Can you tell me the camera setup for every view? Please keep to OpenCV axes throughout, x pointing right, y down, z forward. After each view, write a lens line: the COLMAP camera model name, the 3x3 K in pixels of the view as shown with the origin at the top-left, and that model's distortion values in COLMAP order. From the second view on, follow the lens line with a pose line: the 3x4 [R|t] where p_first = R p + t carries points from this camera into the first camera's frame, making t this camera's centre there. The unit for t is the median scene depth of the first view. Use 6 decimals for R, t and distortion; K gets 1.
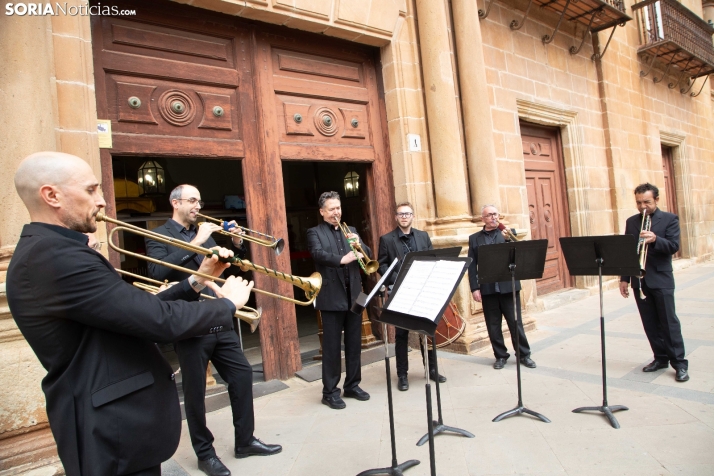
lens RADIAL K [[485.8, 0, 355.7], [0, 485.8, 251.4], [0, 0, 1]] dist [-0.102856, 0.023184]
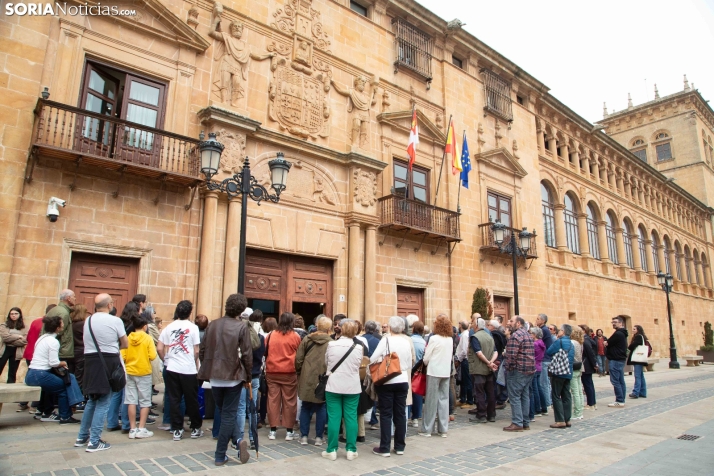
lens RADIAL K [[485.8, 0, 351.7], [0, 485.8, 239.1], [0, 0, 1]] dist [-0.102856, 0.023184]
pose [[0.994484, 0.104891, 0.000609, 0.156282], [-0.102138, 0.969669, -0.222057, 0.054144], [-0.023882, 0.220770, 0.975033, -1.905736]]
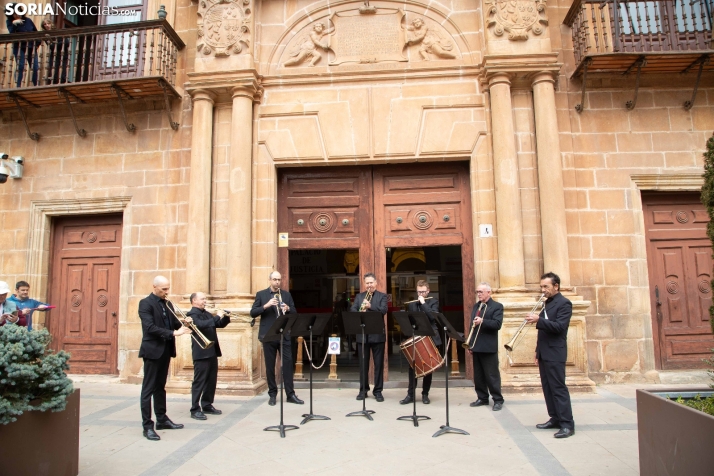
lens RADIAL K [[485.8, 0, 357.4], [0, 485.8, 239.3], [0, 0, 1]] dist [-0.102856, 0.023184]
pose [[0.721669, -0.016388, -0.692044, 0.890659], [-0.062746, 0.994056, -0.088972, -0.069114], [0.689388, 0.107631, 0.716351, -0.214933]]
